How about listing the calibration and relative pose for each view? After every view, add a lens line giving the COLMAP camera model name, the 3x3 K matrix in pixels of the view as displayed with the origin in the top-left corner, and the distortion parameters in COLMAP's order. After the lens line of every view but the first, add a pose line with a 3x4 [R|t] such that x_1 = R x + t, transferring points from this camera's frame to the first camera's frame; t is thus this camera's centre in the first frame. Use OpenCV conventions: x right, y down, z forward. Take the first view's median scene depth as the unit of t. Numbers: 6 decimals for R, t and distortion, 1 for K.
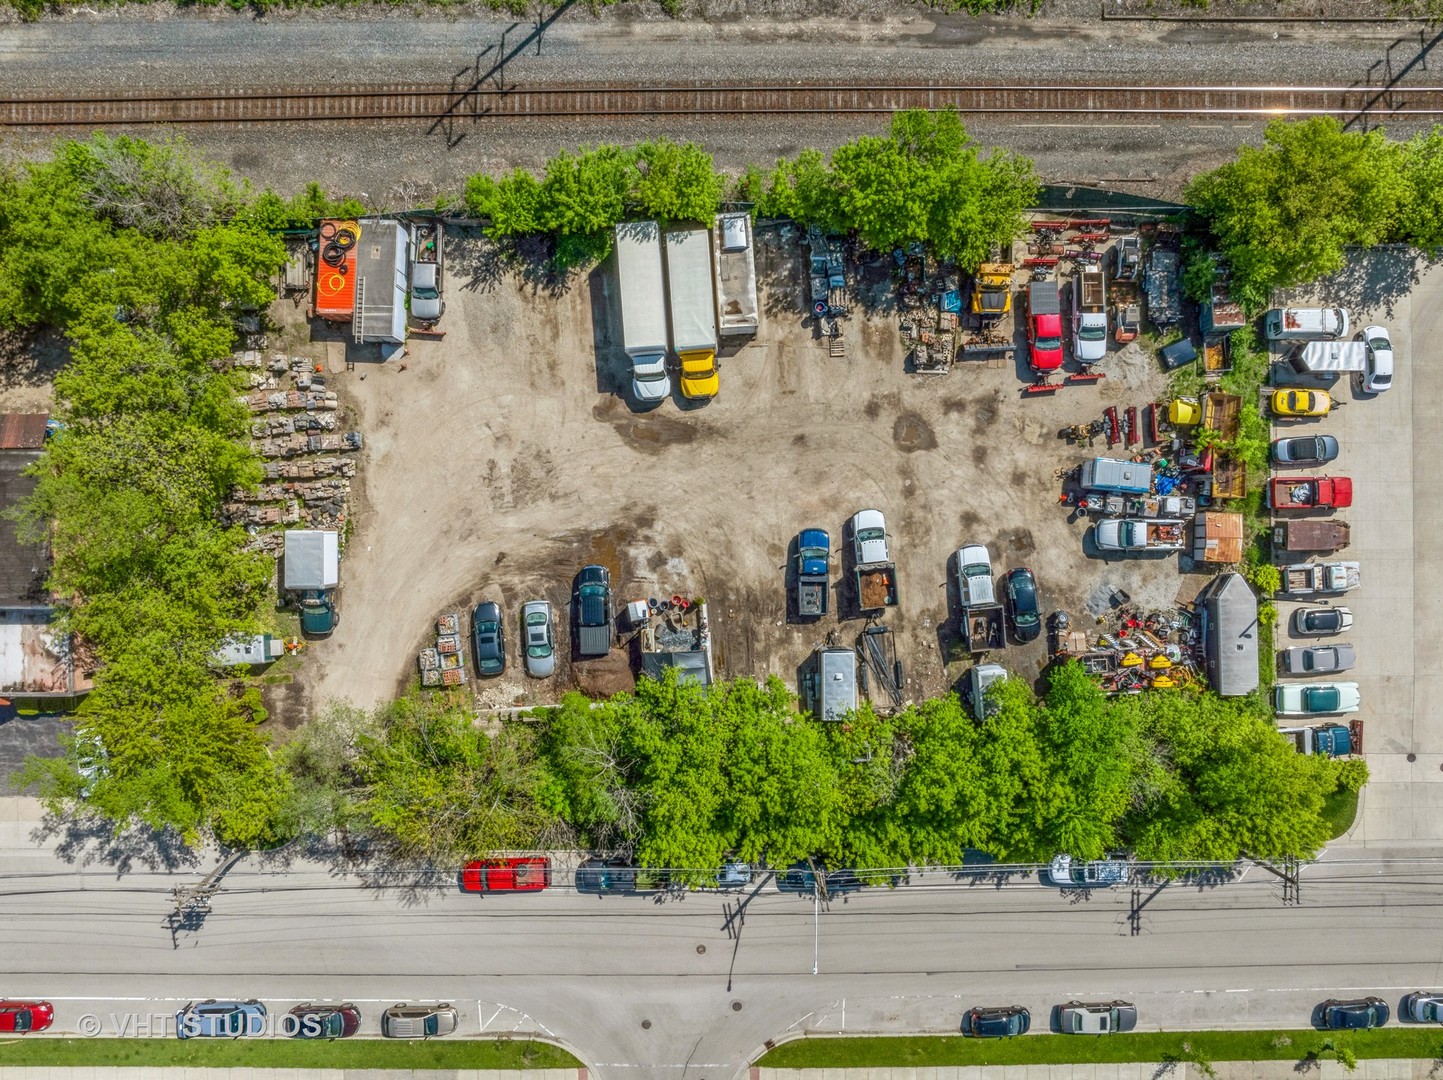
lens RADIAL K [[1028.4, 0, 753.4], [0, 1028.4, 525.9], [0, 0, 1]] dist [-0.054822, 0.019424]
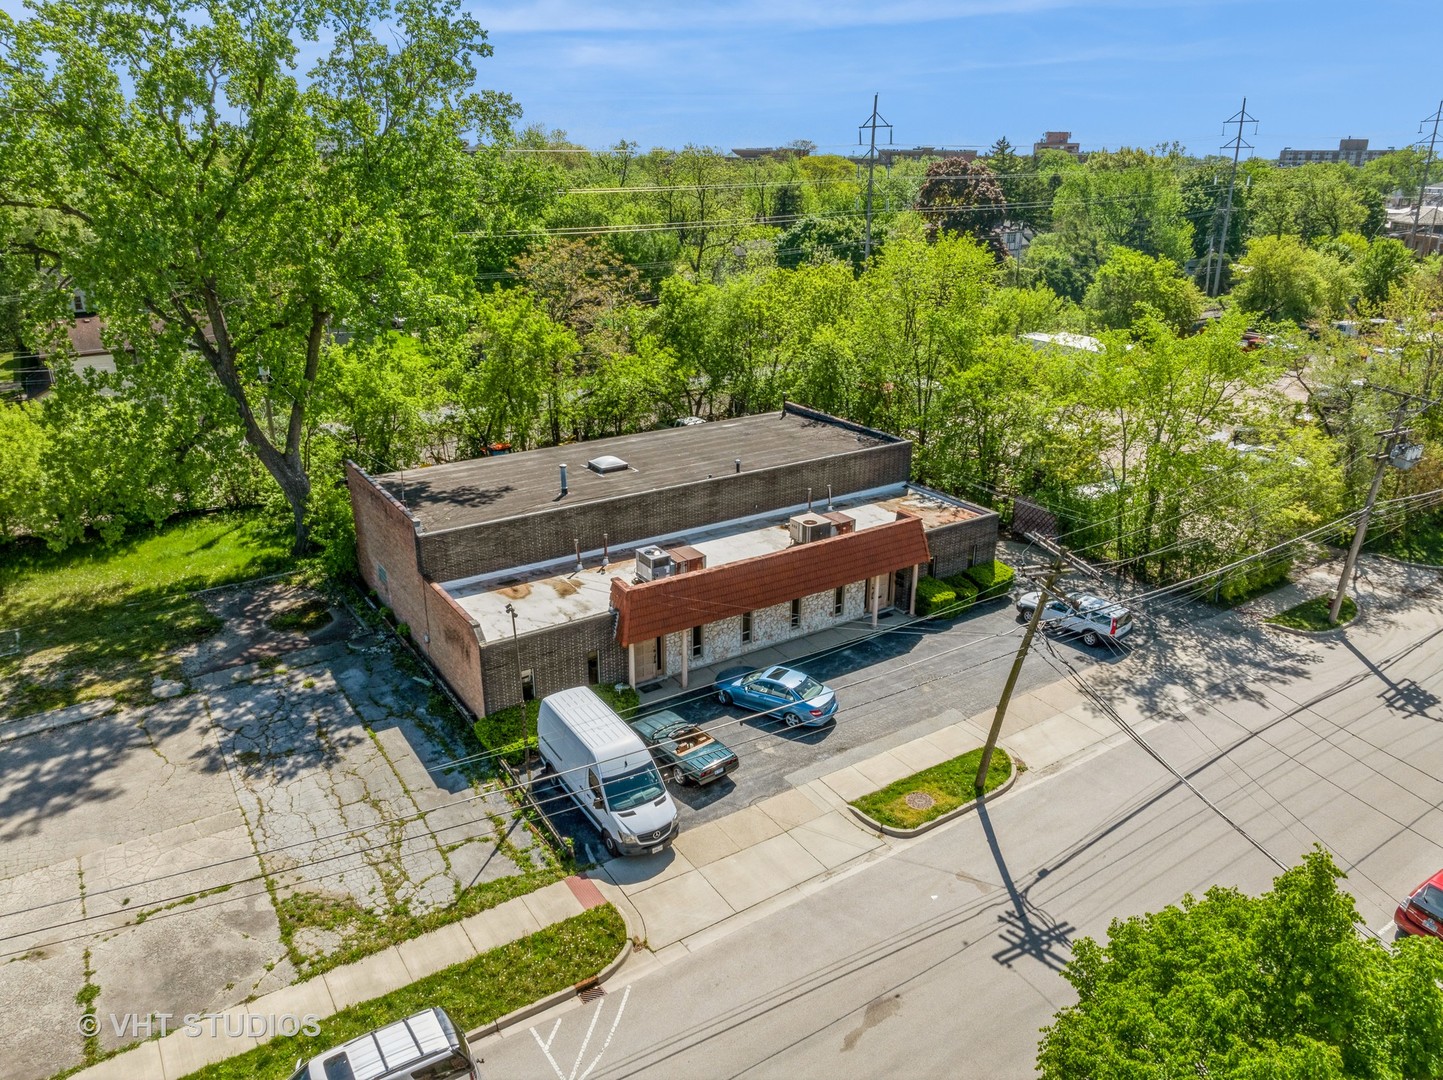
lens RADIAL K [[1028.4, 0, 716.5], [0, 1028.4, 538.6], [0, 0, 1]] dist [-0.054822, 0.019424]
pose [[0.836847, -0.191836, 0.512725, -1.148458], [0.547361, 0.308847, -0.777824, 0.586632], [-0.009139, 0.931565, 0.363461, 0.721719]]
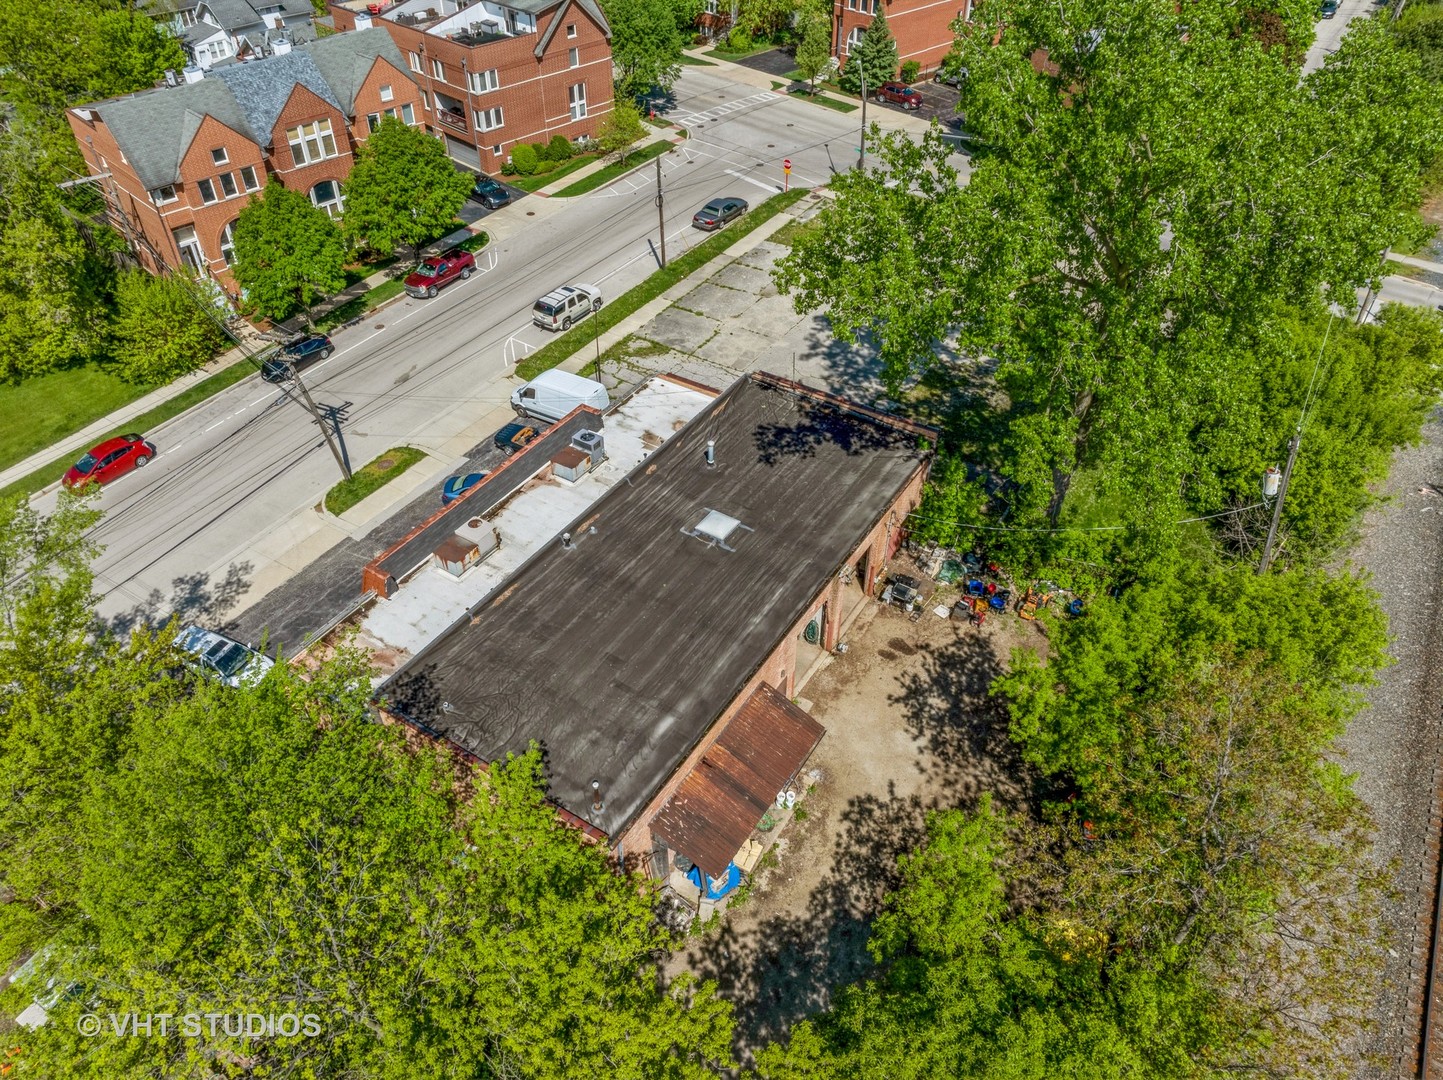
lens RADIAL K [[1028.4, 0, 710.8], [0, 1028.4, 536.0], [0, 0, 1]] dist [-0.054822, 0.019424]
pose [[-0.551144, 0.540907, -0.635343, -0.463095], [-0.834299, -0.344816, 0.430170, -0.254418], [0.013605, 0.767151, 0.641322, 0.542187]]
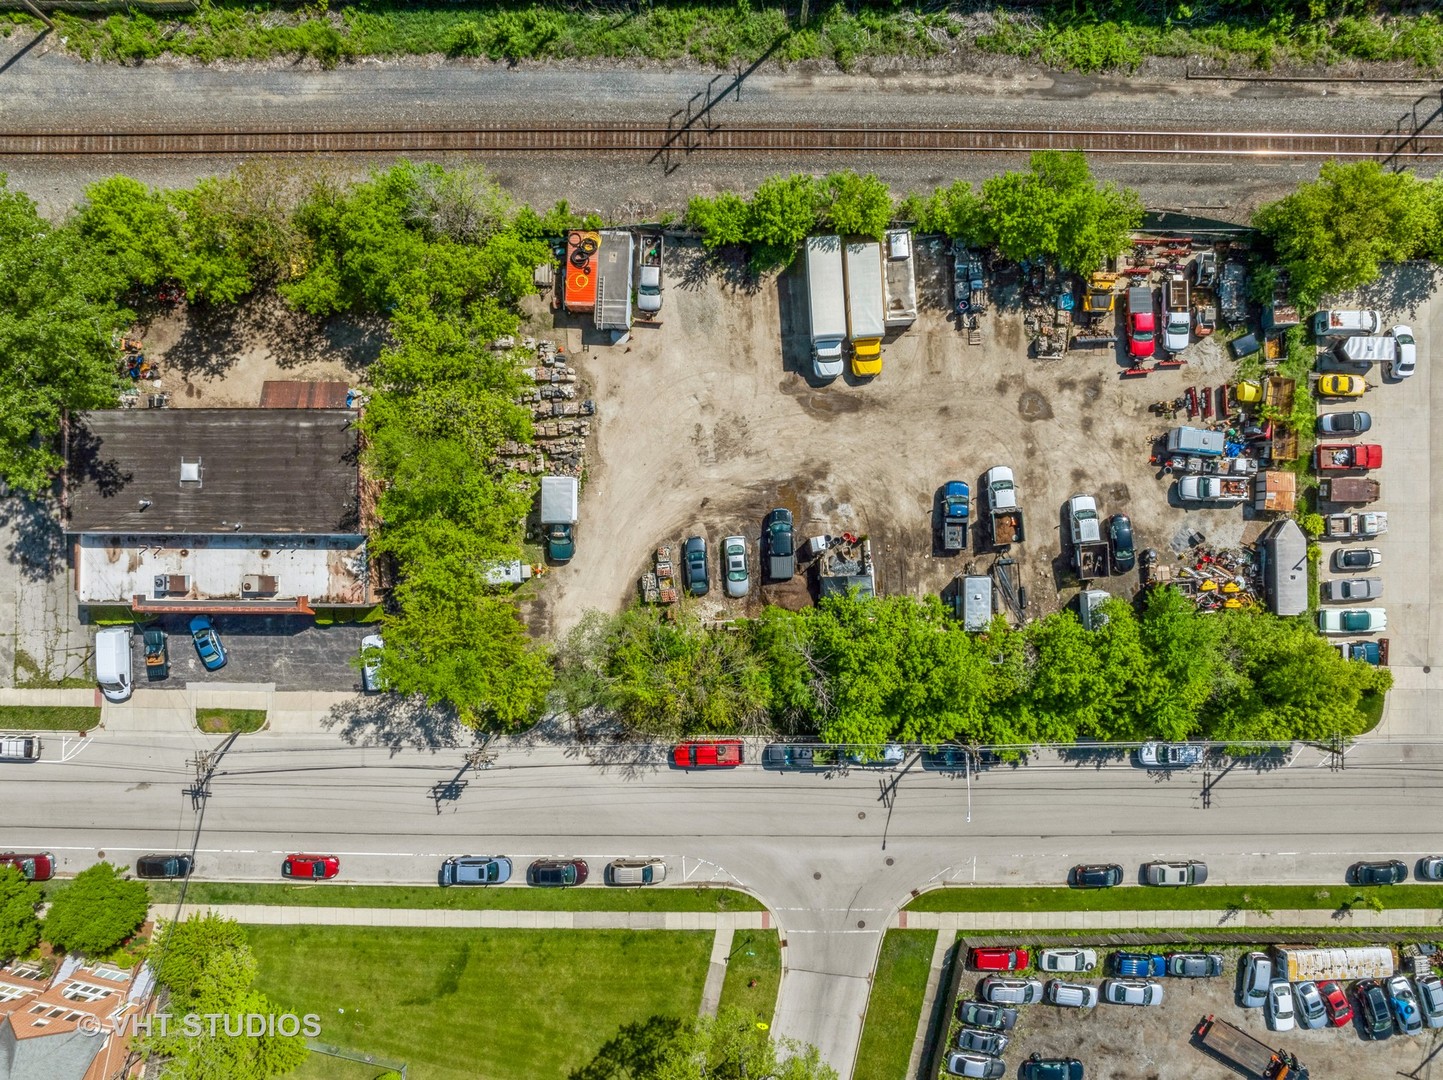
lens RADIAL K [[1028.4, 0, 717.8], [0, 1028.4, 539.7], [0, 0, 1]] dist [-0.054822, 0.019424]
pose [[0.999927, 0.010148, -0.006507, -0.224796], [-0.010124, 0.999942, 0.003716, 0.073105], [0.006544, -0.003650, 0.999972, -0.259831]]
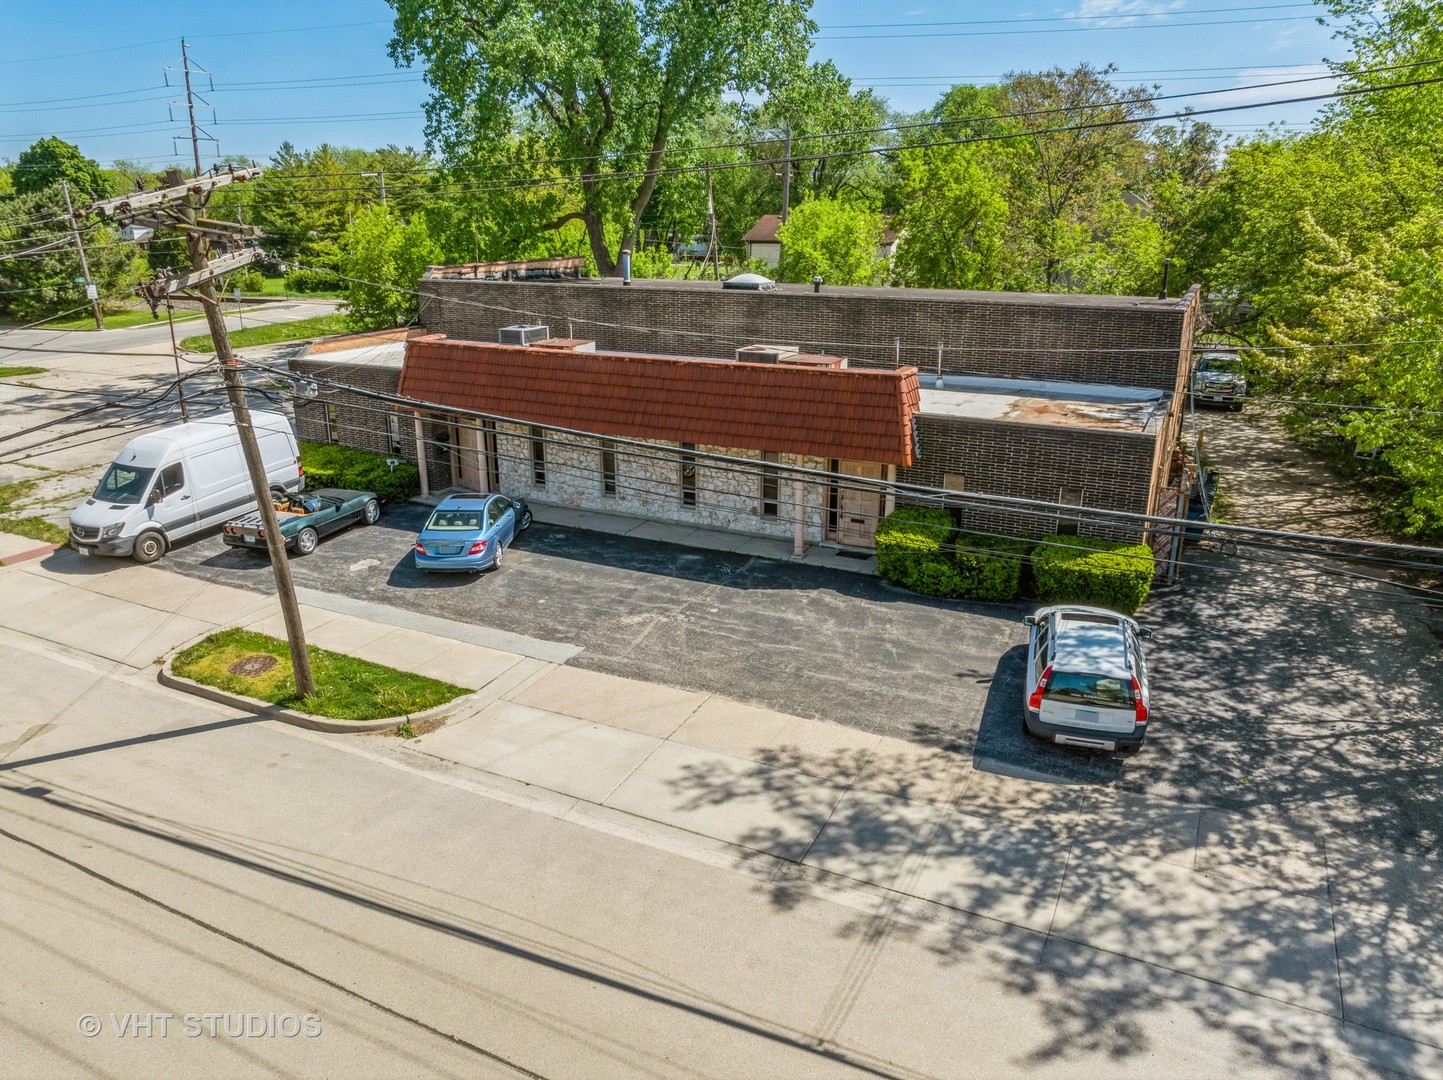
lens RADIAL K [[1028.4, 0, 725.7], [0, 1028.4, 546.8], [0, 0, 1]] dist [-0.054822, 0.019424]
pose [[0.892063, 0.145898, -0.427711, -0.625180], [-0.451875, 0.299863, -0.840174, 0.478969], [0.005675, 0.942760, 0.333424, 0.877217]]
